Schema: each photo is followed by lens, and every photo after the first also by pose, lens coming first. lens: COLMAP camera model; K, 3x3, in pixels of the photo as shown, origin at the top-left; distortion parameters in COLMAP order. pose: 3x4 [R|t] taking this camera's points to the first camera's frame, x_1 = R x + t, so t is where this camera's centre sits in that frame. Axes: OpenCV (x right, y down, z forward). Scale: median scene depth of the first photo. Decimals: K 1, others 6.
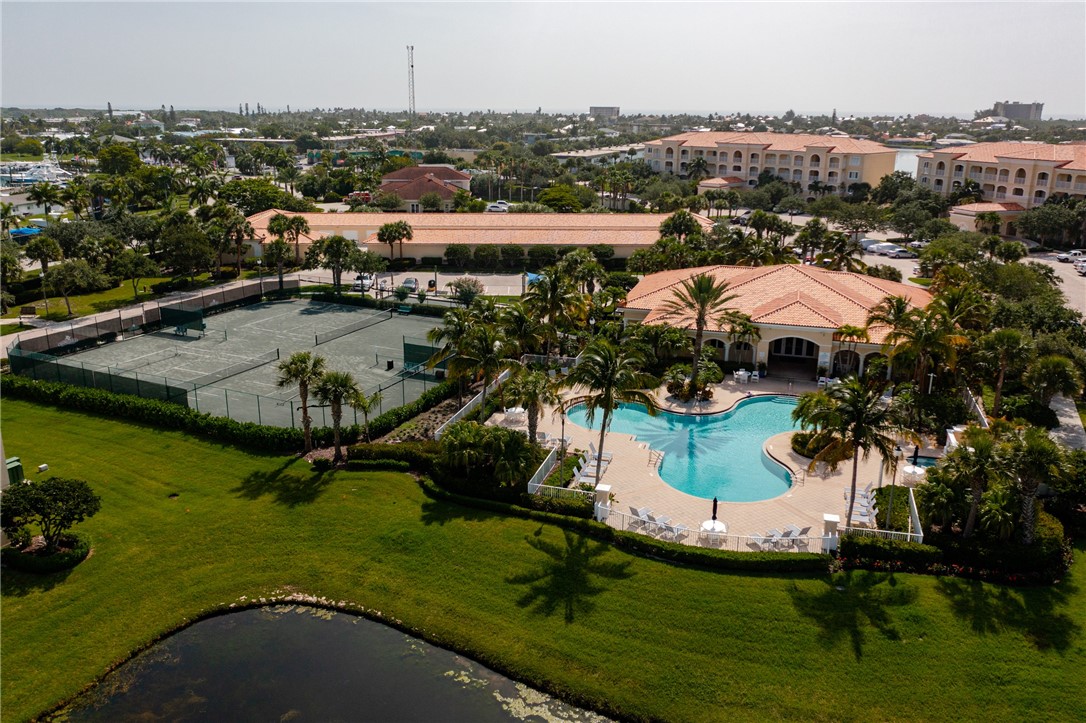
lens RADIAL K [[883.2, 0, 543.0], [0, 883.2, 361.5], [0, 0, 1]] dist [-0.008969, 0.009160]
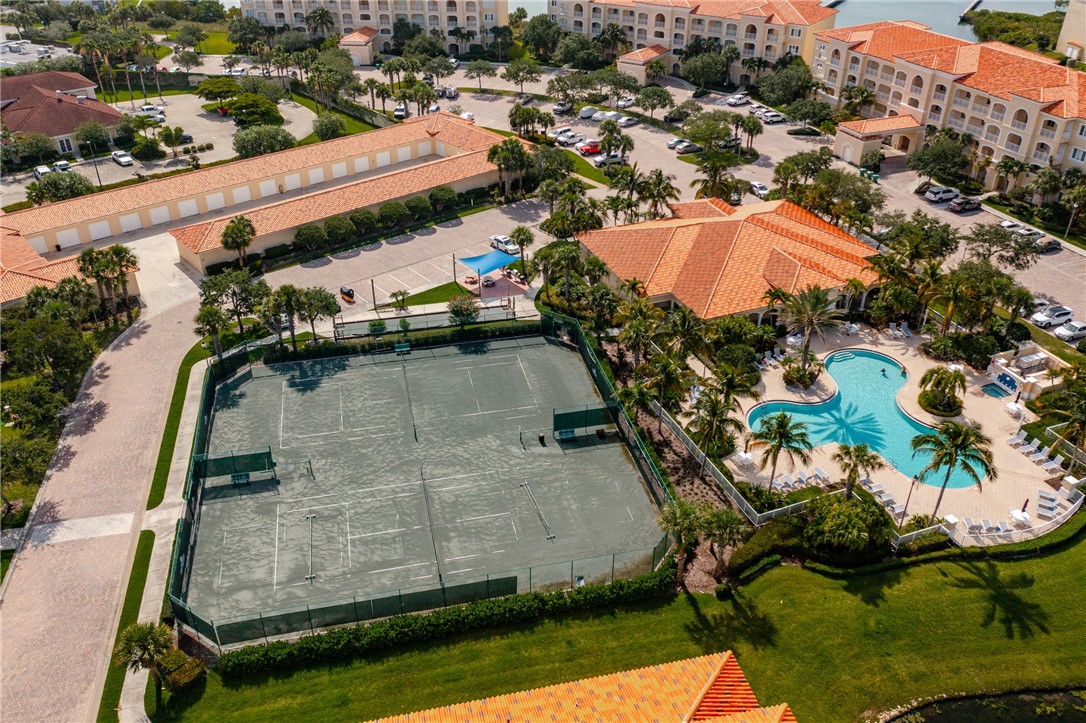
lens RADIAL K [[883.2, 0, 543.0], [0, 883.2, 361.5], [0, 0, 1]] dist [-0.008969, 0.009160]
pose [[0.780732, -0.333616, 0.528354, -1.022228], [0.176650, 0.928895, 0.325498, -0.609832], [-0.599376, -0.160793, 0.784151, 0.364685]]
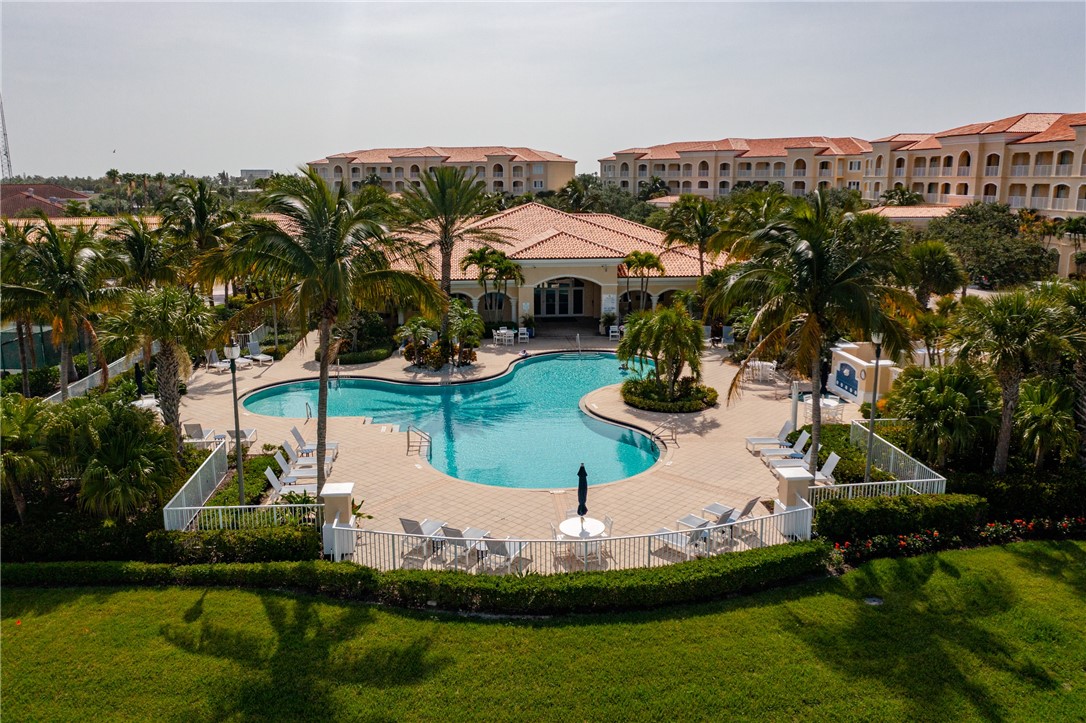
lens RADIAL K [[872.1, 0, 548.7], [0, 872.1, 360.3], [0, 0, 1]] dist [-0.000924, -0.000940]
pose [[0.927056, -0.090503, 0.363837, 0.010249], [0.118174, 0.991497, -0.054476, 0.112293], [-0.355813, 0.093499, 0.929868, 0.520201]]
